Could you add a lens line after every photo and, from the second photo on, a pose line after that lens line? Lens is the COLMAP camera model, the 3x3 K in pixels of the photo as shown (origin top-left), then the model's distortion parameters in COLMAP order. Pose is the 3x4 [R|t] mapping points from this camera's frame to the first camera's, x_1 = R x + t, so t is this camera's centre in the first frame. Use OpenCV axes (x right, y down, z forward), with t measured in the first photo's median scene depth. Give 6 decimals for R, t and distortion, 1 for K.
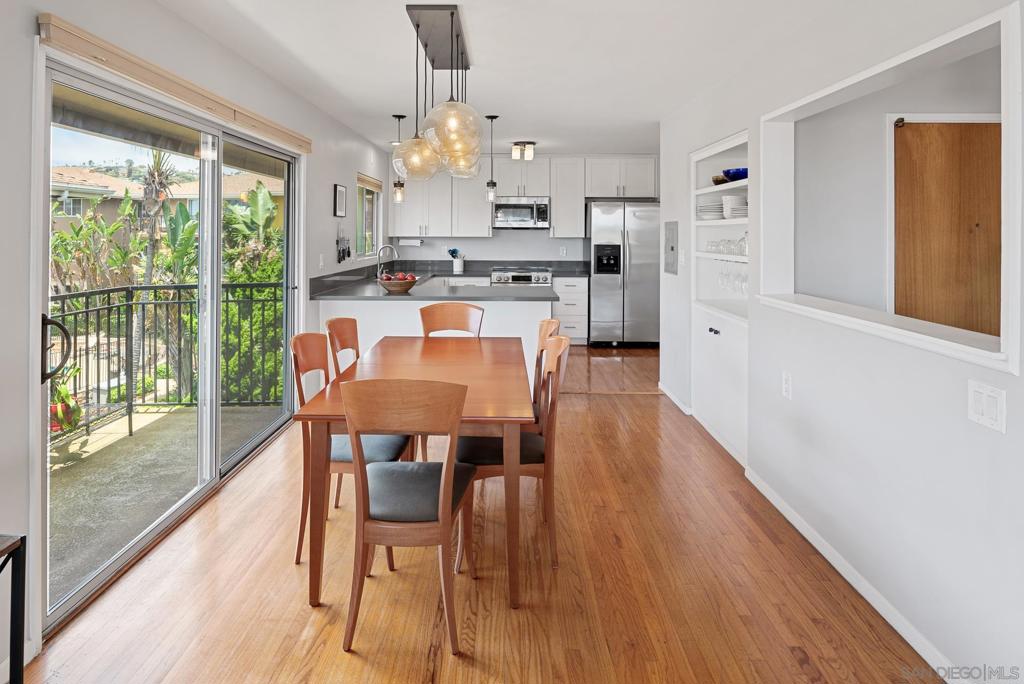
lens RADIAL K [[562.1, 0, 494.8], [0, 562.1, 229.8], [0, 0, 1]] dist [-0.007995, -0.001315]
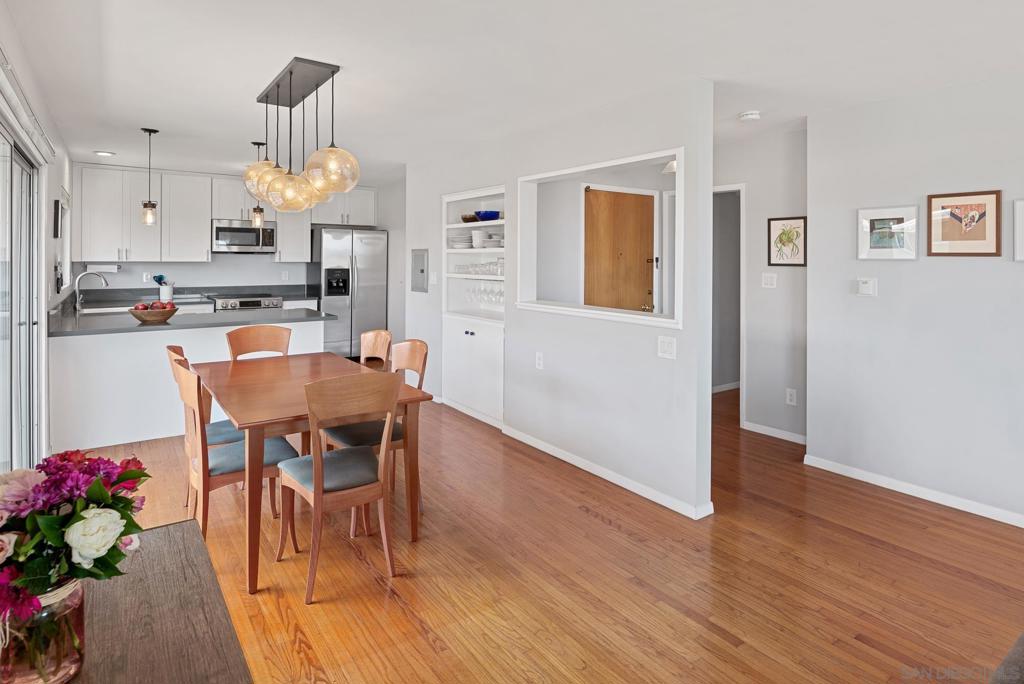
lens RADIAL K [[559.1, 0, 511.2], [0, 559.1, 259.5], [0, 0, 1]] dist [-0.002913, -0.000476]
pose [[0.801039, -0.000005, 0.598612, -0.259080], [-0.006276, 0.999945, 0.008406, -0.003318], [-0.598579, -0.010490, 0.800995, -0.087690]]
